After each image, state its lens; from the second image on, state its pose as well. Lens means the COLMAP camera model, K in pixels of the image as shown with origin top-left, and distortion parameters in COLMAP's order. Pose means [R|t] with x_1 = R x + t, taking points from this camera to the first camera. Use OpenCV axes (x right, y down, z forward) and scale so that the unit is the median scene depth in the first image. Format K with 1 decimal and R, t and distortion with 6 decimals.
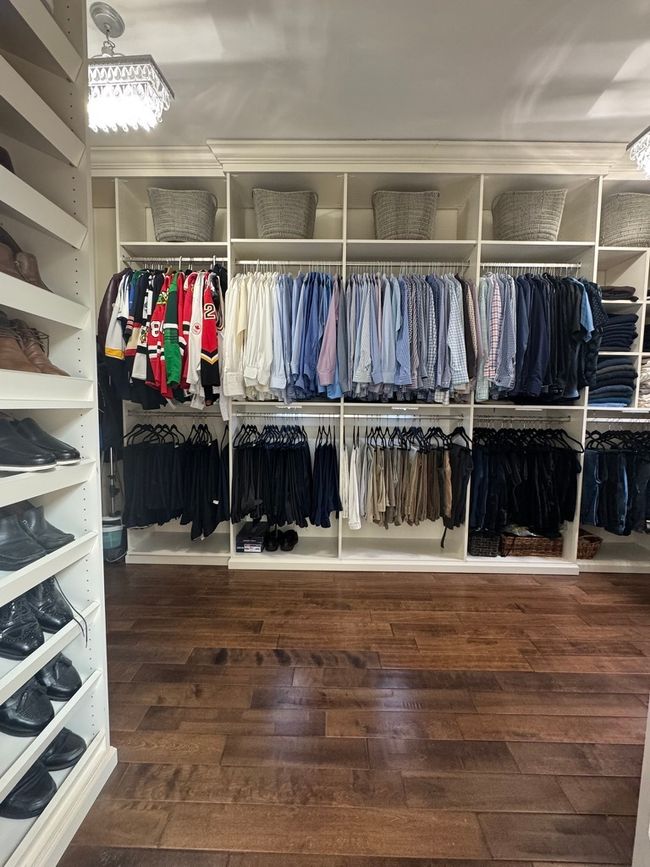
lens RADIAL K [[345.8, 0, 326.0], [0, 345.8, 433.6], [0, 0, 1]] dist [-0.007563, -0.000148]
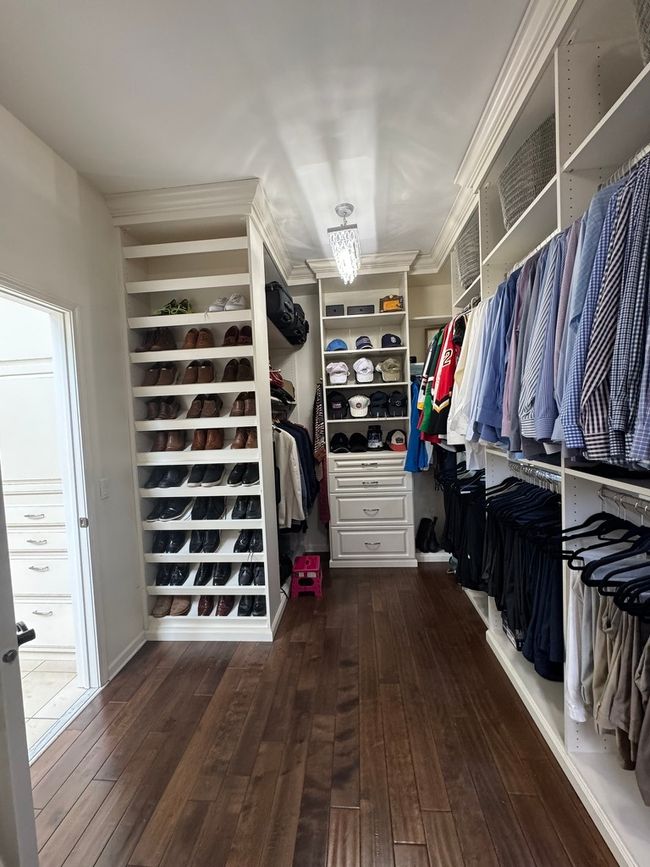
lens RADIAL K [[345.8, 0, 324.9], [0, 345.8, 432.7], [0, 0, 1]] dist [-0.007563, -0.000148]
pose [[-0.074954, 0.037314, -0.996489, 0.863224], [-0.042659, 0.998265, 0.040589, -0.211013], [0.996274, 0.045552, -0.073232, 0.935461]]
